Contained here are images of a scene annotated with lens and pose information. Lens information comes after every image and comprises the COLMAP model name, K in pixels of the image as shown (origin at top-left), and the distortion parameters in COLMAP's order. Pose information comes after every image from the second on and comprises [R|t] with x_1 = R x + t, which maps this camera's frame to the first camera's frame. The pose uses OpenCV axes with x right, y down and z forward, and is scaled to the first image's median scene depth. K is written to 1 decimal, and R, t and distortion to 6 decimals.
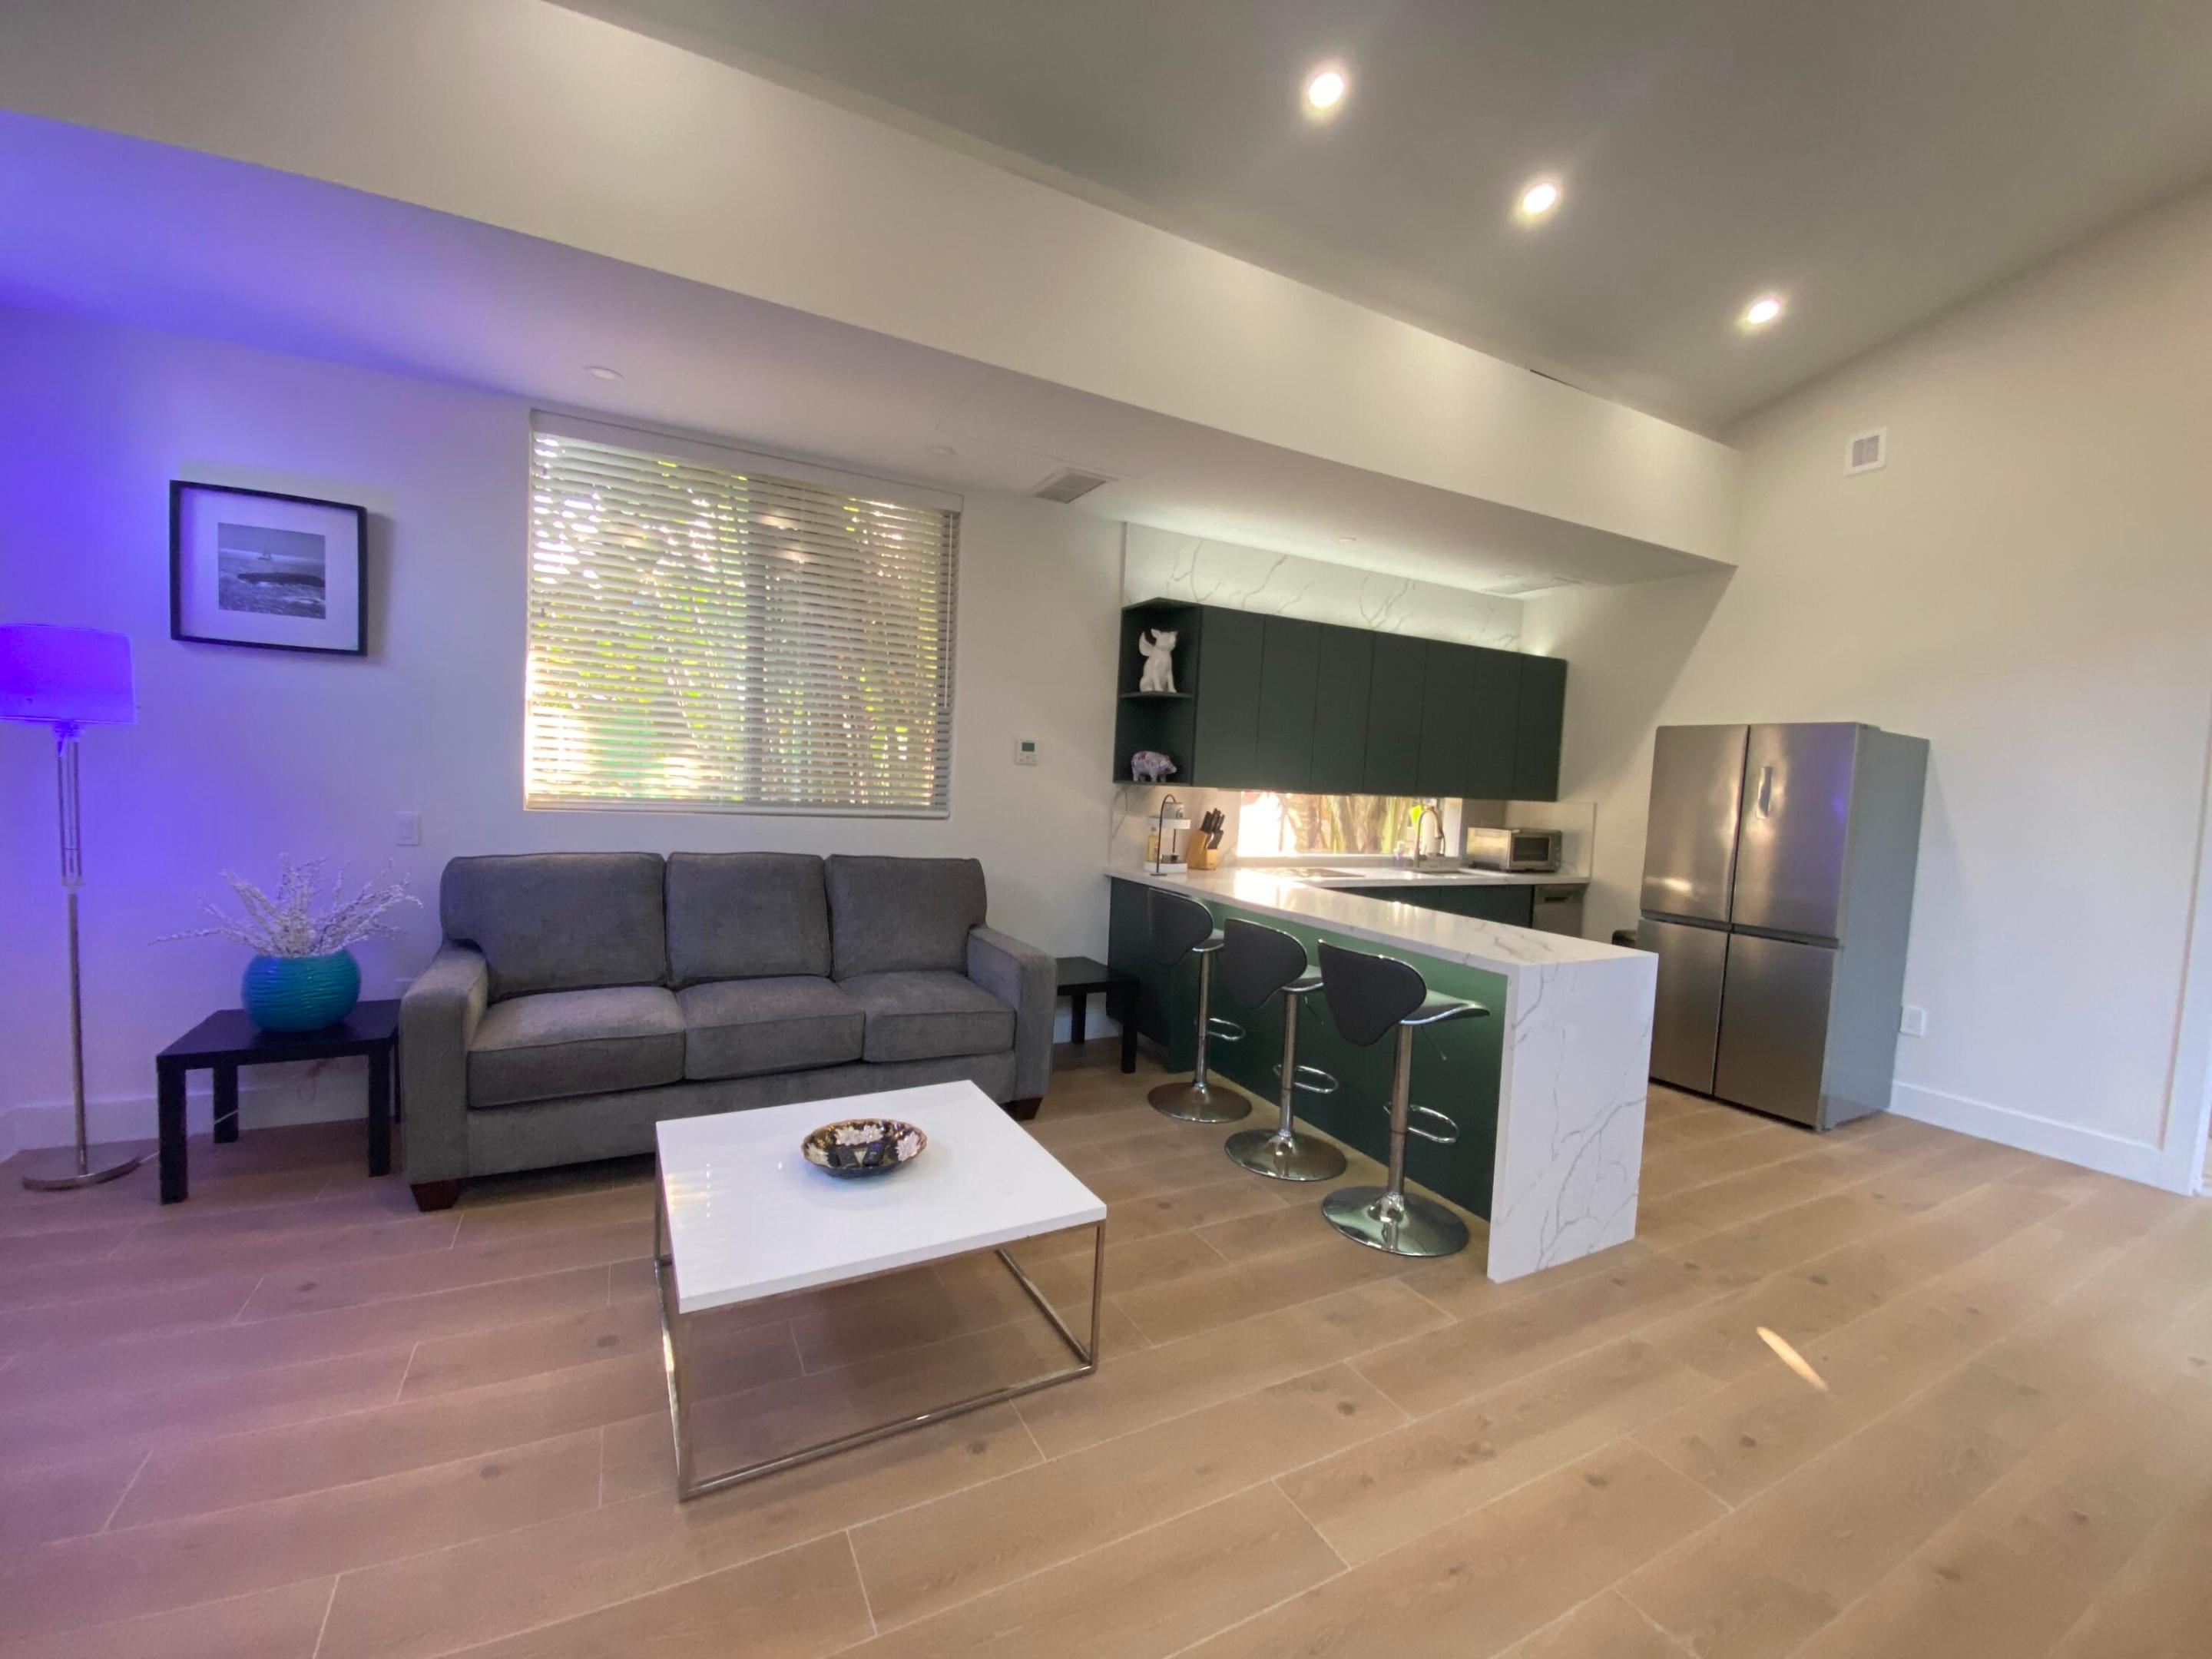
lens RADIAL K [[901.1, 0, 1106.0], [0, 901.1, 829.5], [0, 0, 1]] dist [-0.000106, -0.018320]
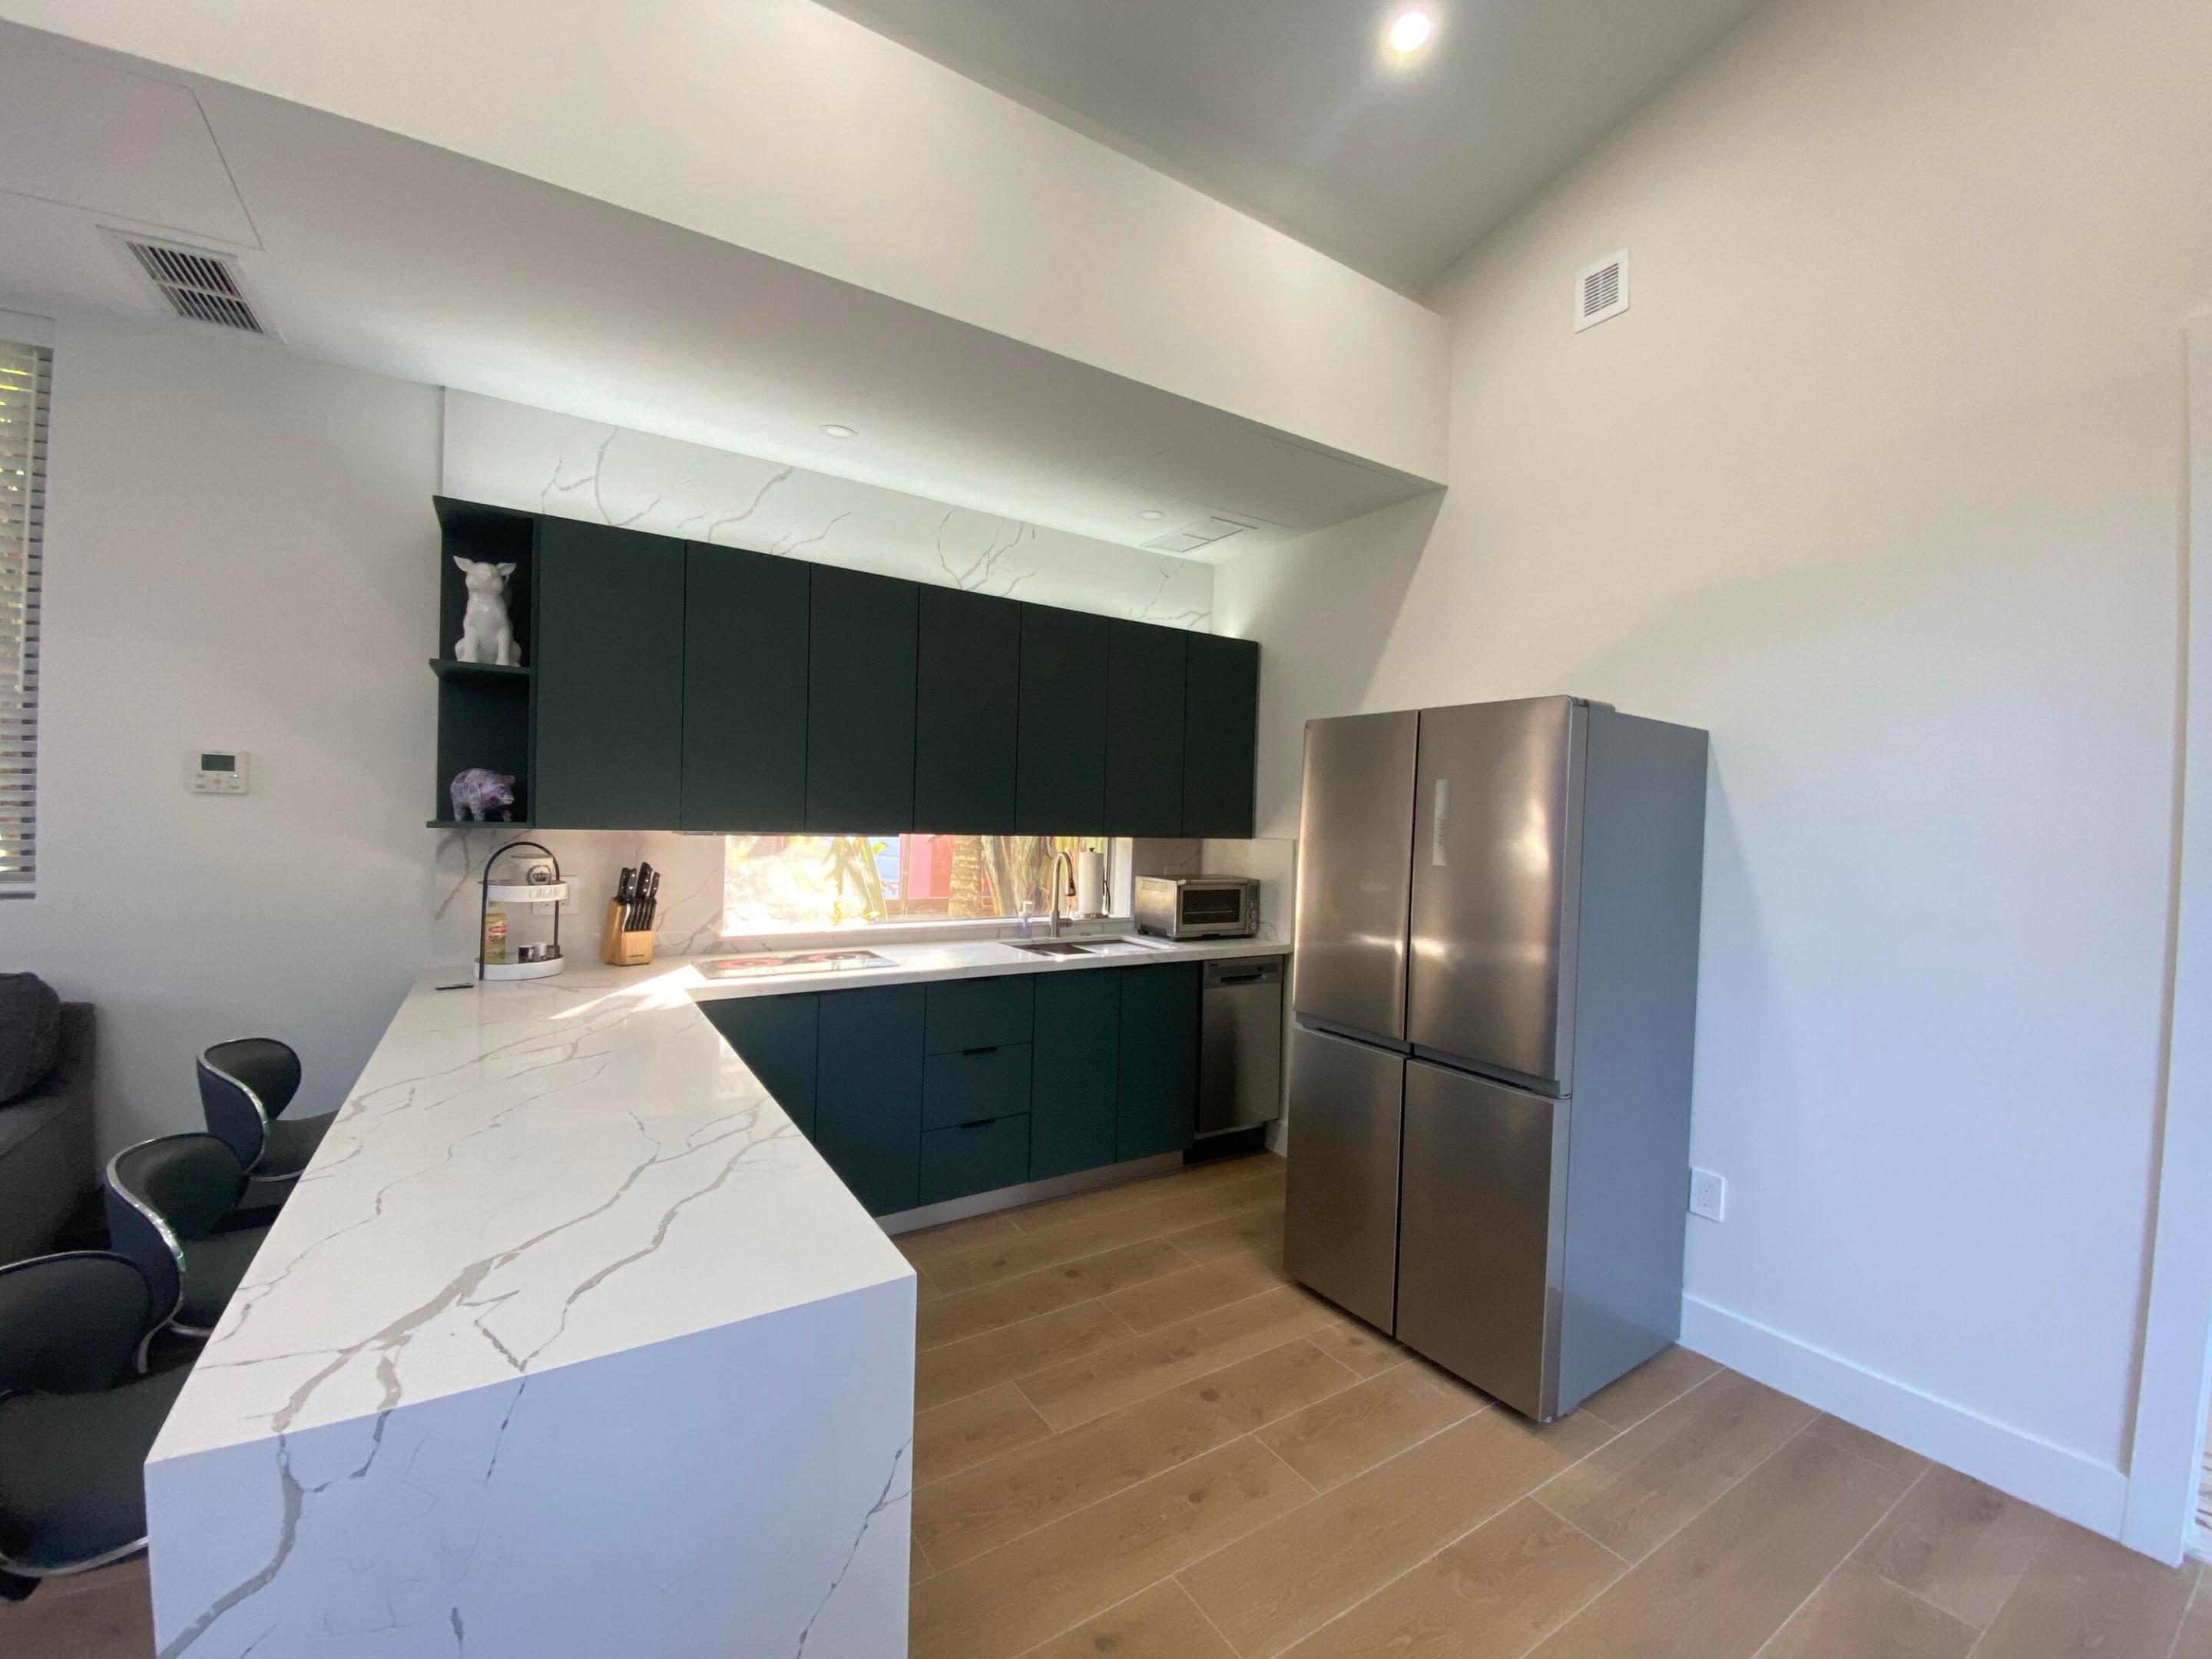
lens RADIAL K [[922.0, 0, 1106.0], [0, 922.0, 829.5], [0, 0, 1]] dist [0.000967, -0.020980]
pose [[0.993093, -0.020251, 0.115565, 0.359485], [0.025379, 0.998749, -0.043080, -0.011046], [-0.114548, 0.045716, 0.992365, 0.345908]]
